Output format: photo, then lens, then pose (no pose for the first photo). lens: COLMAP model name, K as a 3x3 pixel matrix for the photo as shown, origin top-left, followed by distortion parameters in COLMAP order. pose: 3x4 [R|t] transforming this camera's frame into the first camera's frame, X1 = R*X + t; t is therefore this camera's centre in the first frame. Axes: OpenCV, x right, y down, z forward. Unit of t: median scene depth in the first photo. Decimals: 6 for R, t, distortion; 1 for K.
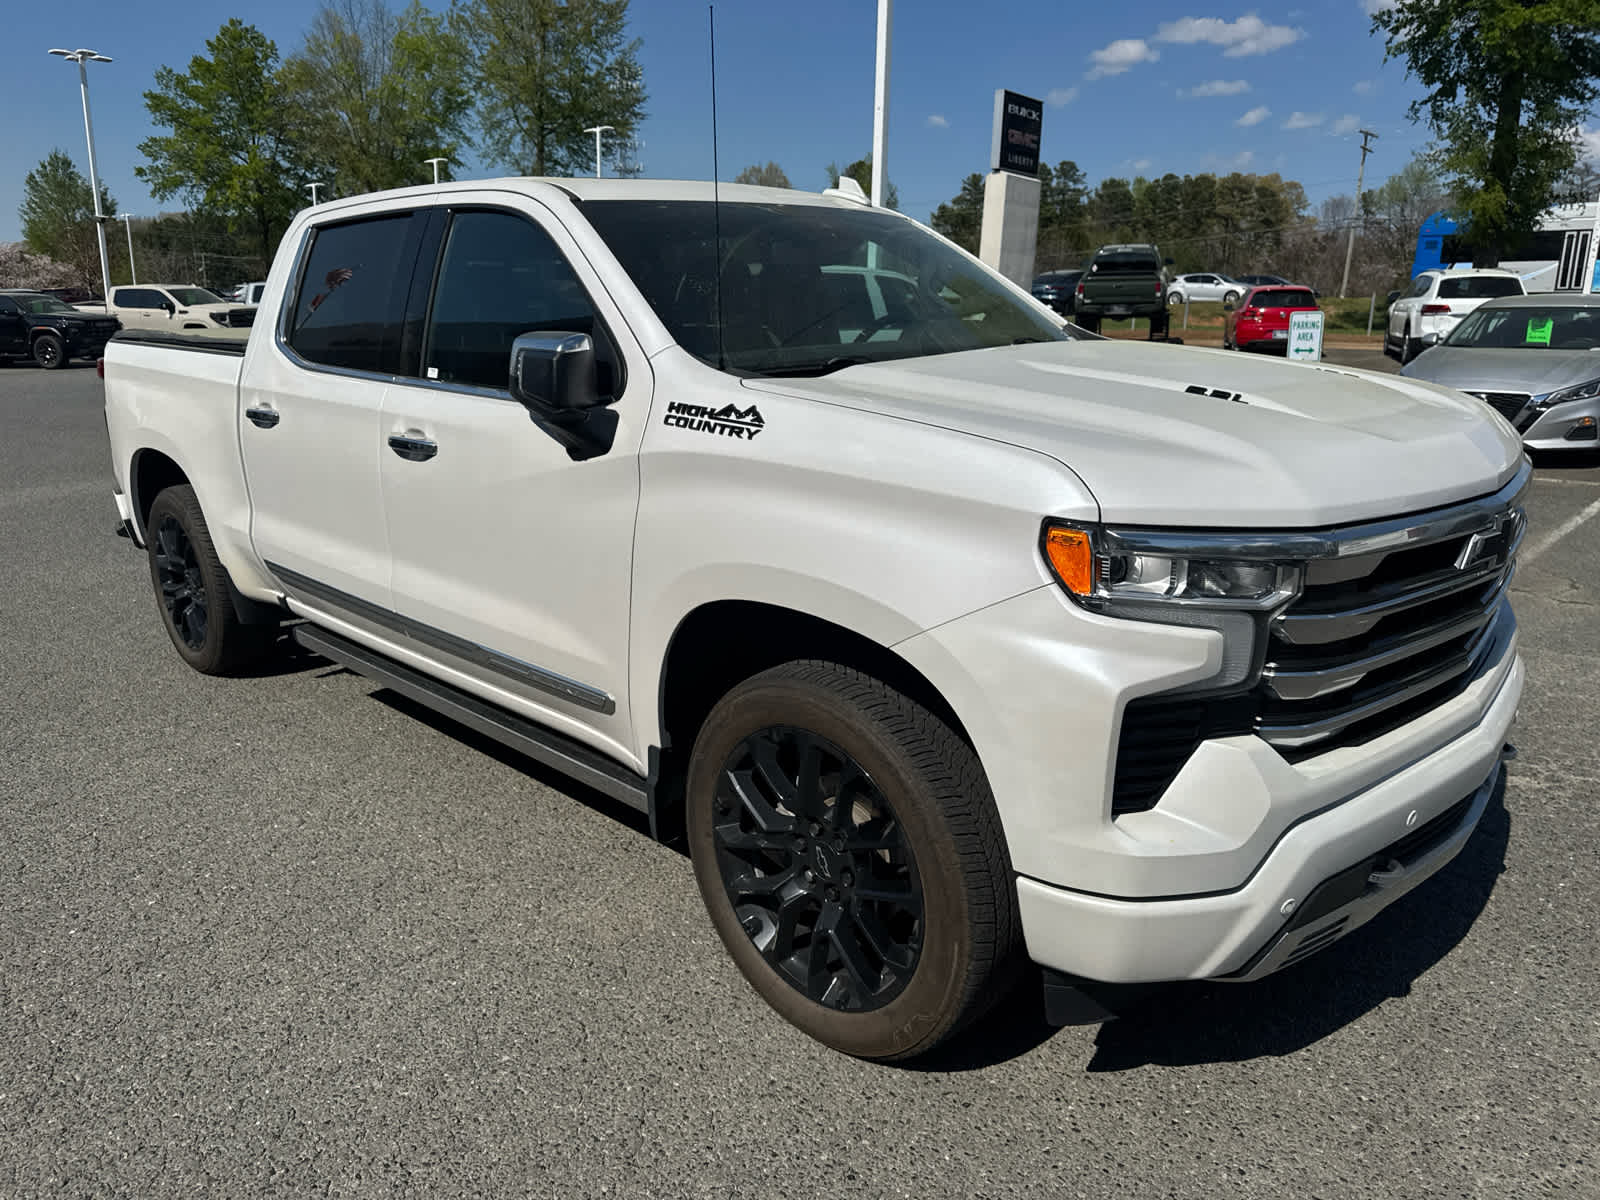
lens RADIAL K [[1135.1, 0, 794.4], [0, 1135.1, 599.0], [0, 0, 1]] dist [0.035124, -0.041111]
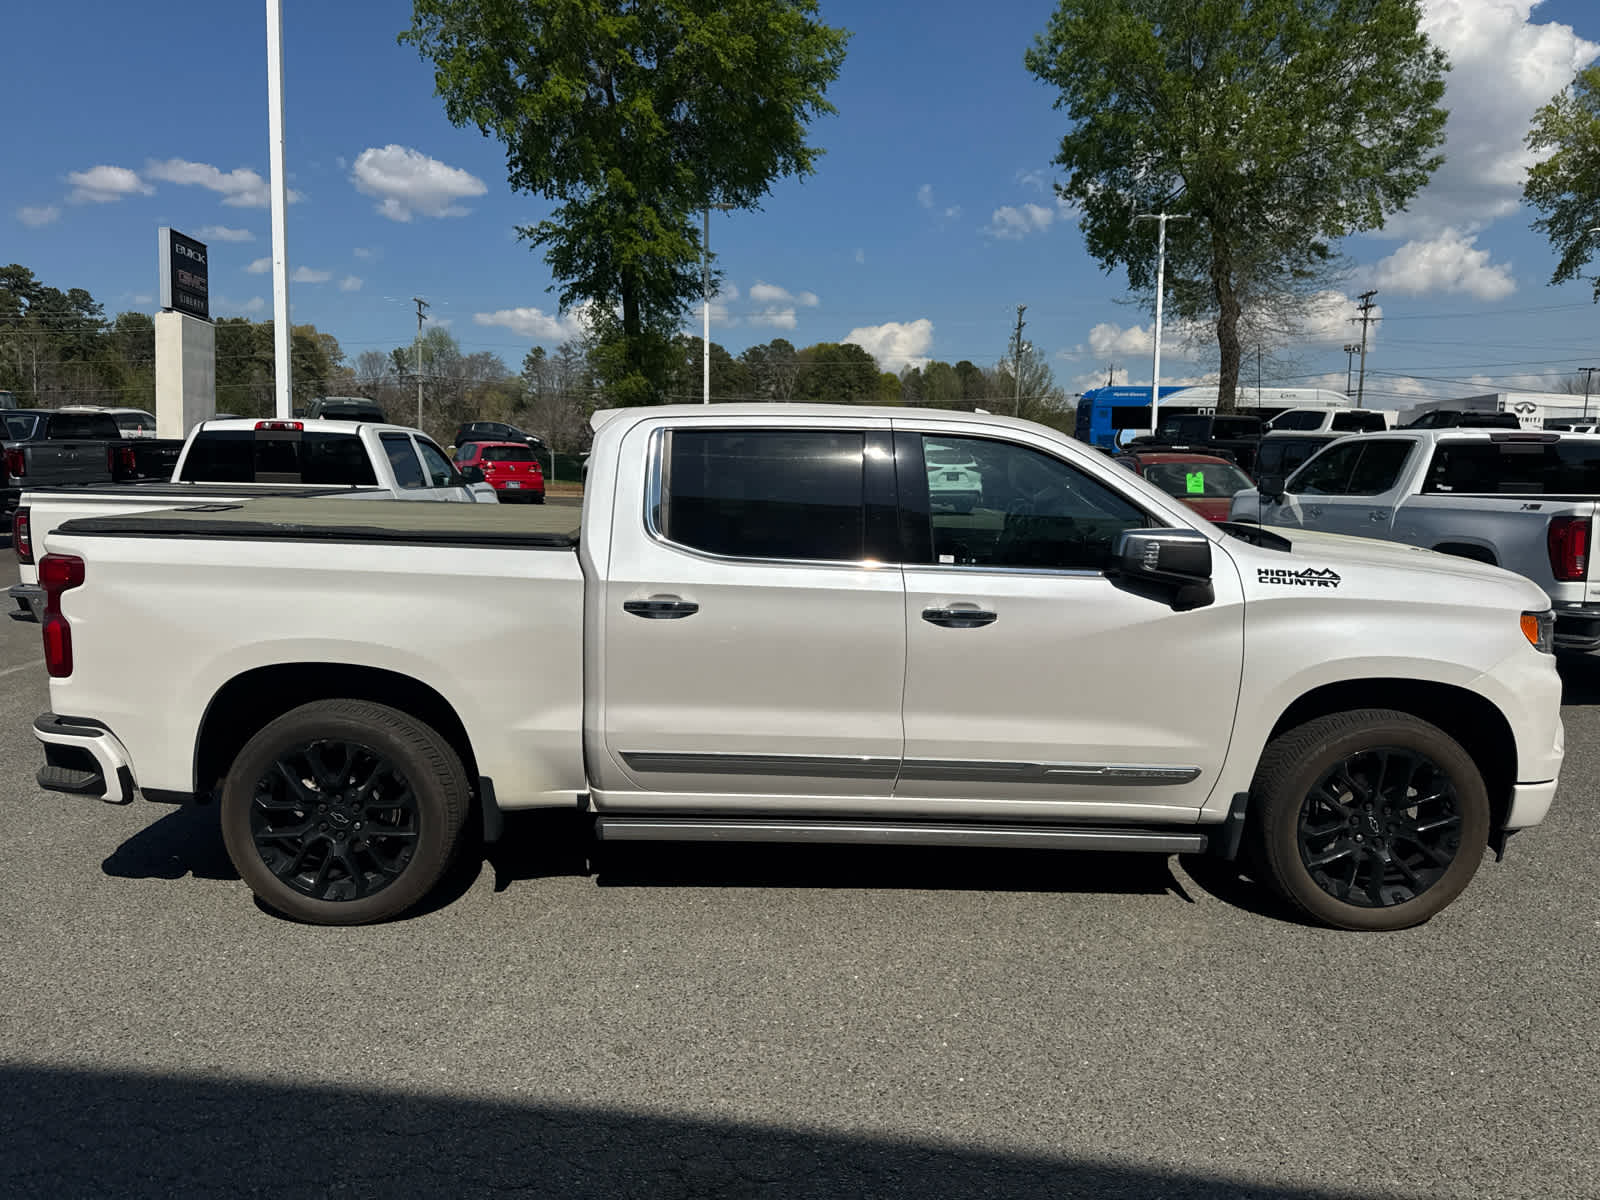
lens RADIAL K [[1135.1, 0, 798.4], [0, 1135.1, 601.5], [0, 0, 1]] dist [0.035124, -0.041111]
pose [[0.705477, -0.074016, 0.704858, -0.944851], [0.157114, 0.986119, -0.053701, -0.079047], [-0.691099, 0.148628, 0.707313, 0.172152]]
